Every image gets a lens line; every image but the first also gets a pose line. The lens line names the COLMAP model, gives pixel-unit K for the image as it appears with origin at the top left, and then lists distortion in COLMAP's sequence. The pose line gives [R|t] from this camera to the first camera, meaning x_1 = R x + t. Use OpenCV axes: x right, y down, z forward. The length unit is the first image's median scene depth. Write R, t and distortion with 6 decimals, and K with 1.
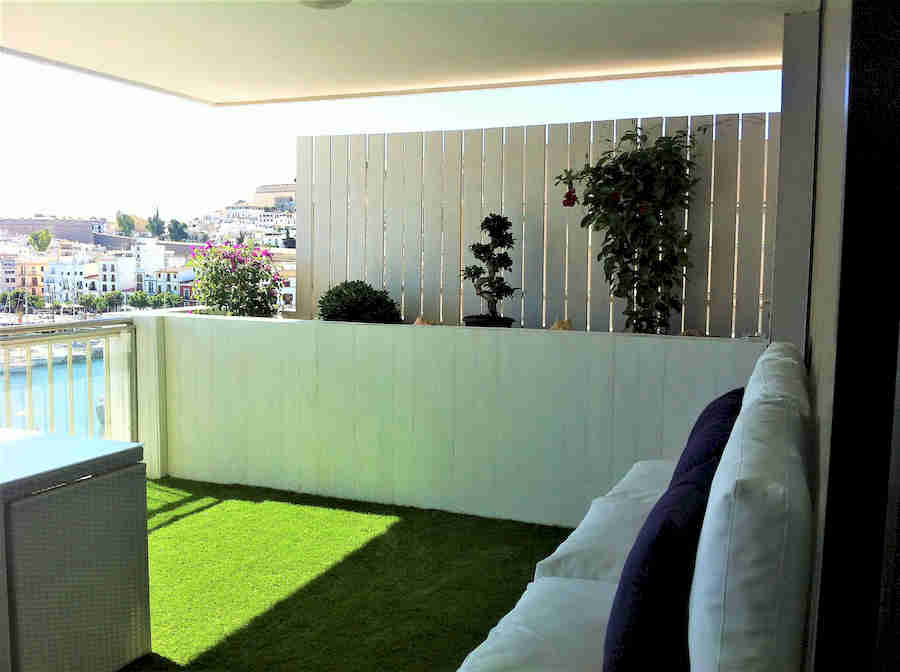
lens RADIAL K [[891.4, 0, 452.5], [0, 891.4, 340.5], [0, 0, 1]] dist [-0.016351, 0.000000]
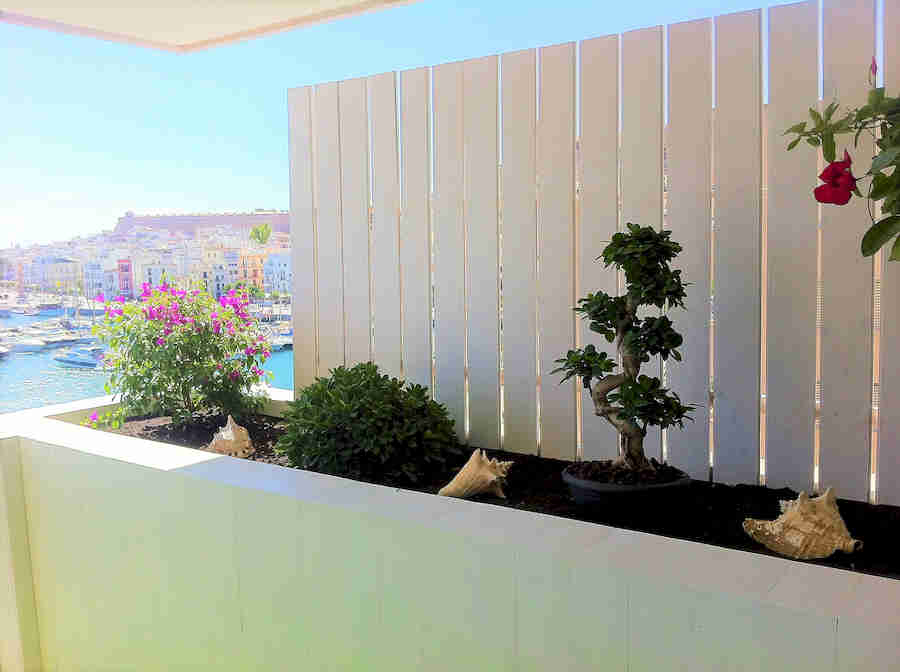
lens RADIAL K [[891.4, 0, 445.2], [0, 891.4, 327.5], [0, 0, 1]] dist [-0.016351, 0.000000]
pose [[0.970318, -0.009798, -0.241632, 0.060484], [0.011416, 0.999921, 0.005297, -0.096596], [0.241561, -0.007898, 0.970353, 0.566030]]
